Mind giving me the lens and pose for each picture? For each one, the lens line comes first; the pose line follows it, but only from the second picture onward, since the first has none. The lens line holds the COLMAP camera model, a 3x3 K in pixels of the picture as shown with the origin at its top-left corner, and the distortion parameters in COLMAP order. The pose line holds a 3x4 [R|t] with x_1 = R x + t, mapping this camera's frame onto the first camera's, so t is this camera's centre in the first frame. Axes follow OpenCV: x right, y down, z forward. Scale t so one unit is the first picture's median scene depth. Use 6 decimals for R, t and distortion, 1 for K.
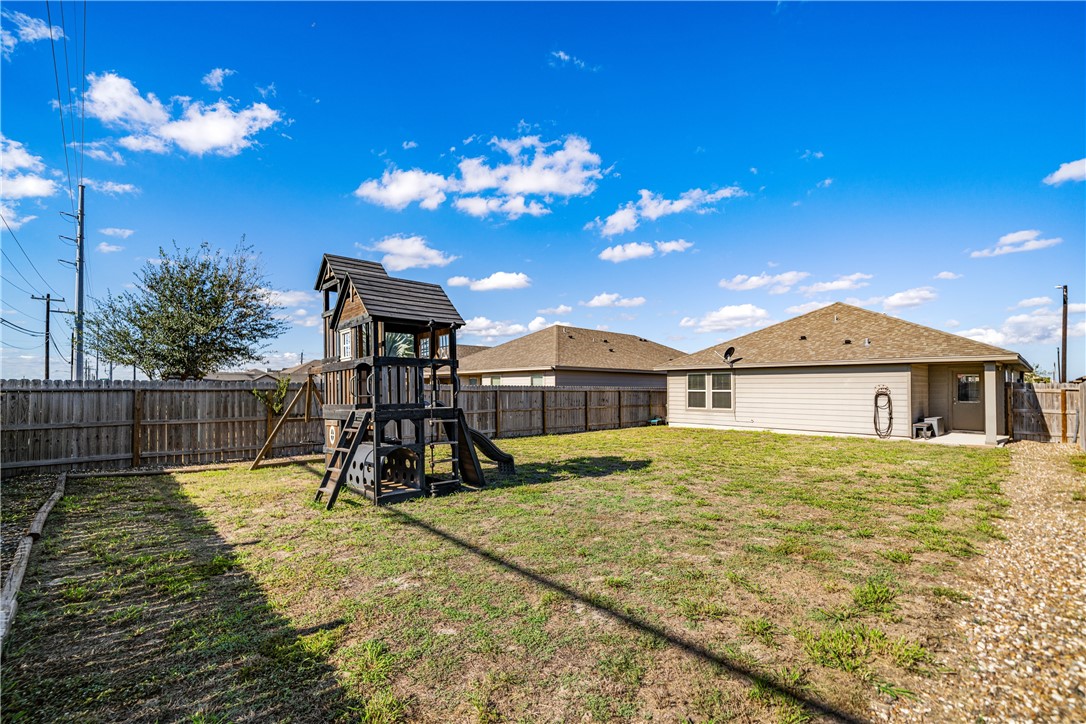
lens RADIAL K [[471.9, 0, 546.9], [0, 471.9, 385.4], [0, 0, 1]] dist [0.000445, -0.000212]
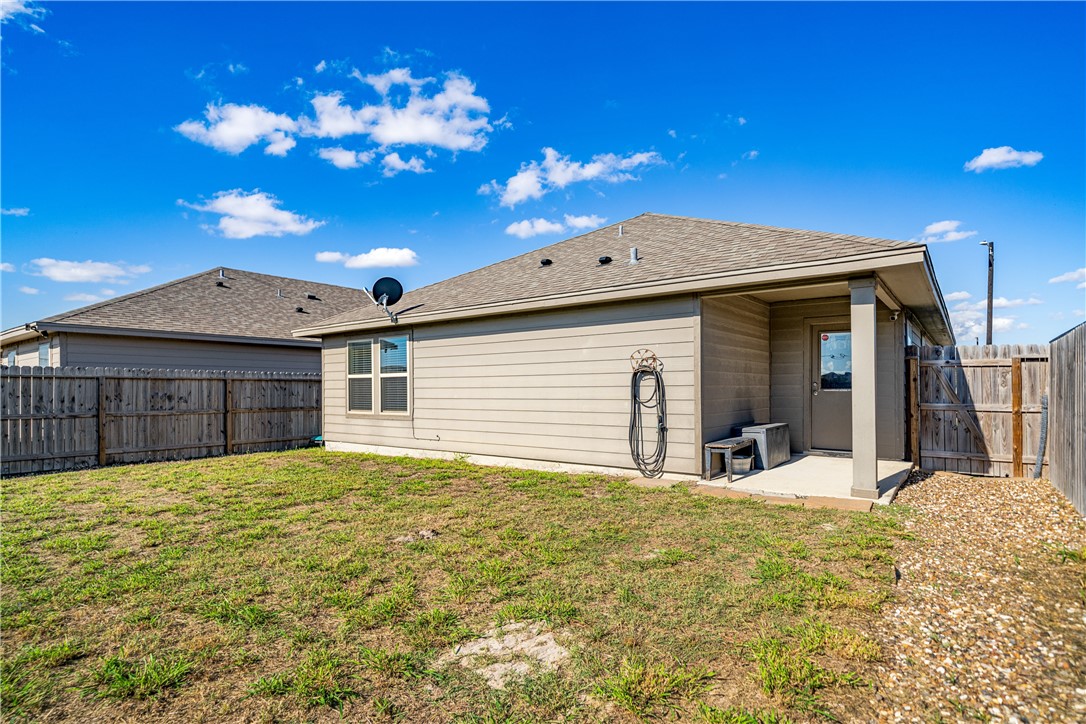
lens RADIAL K [[558.6, 0, 538.4], [0, 558.6, 390.8], [0, 0, 1]] dist [-0.003910, 0.000006]
pose [[0.987212, -0.009405, 0.159137, 0.232995], [0.007902, 0.999918, 0.010075, 0.012695], [-0.159219, -0.008689, 0.987205, 0.228129]]
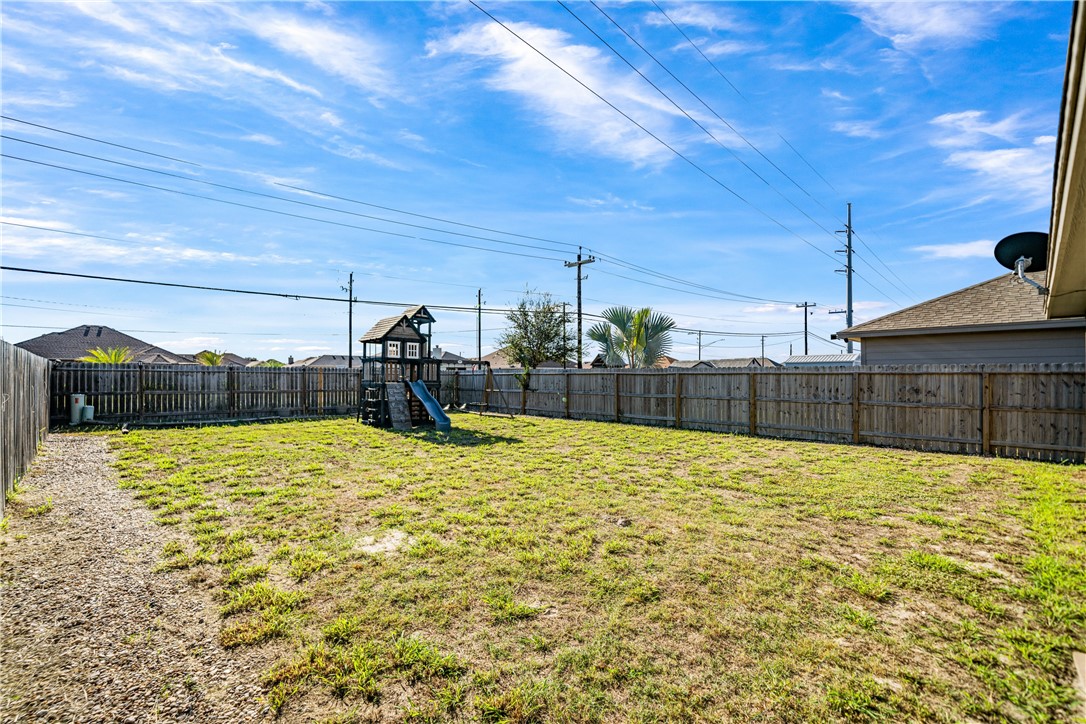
lens RADIAL K [[477.9, 0, 543.0], [0, 477.9, 362.0], [0, 0, 1]] dist [-0.000889, -0.000162]
pose [[0.019338, -0.030346, -0.999352, 0.370263], [0.011354, 0.999482, -0.030130, 0.006233], [0.999749, -0.010764, 0.019672, 0.344425]]
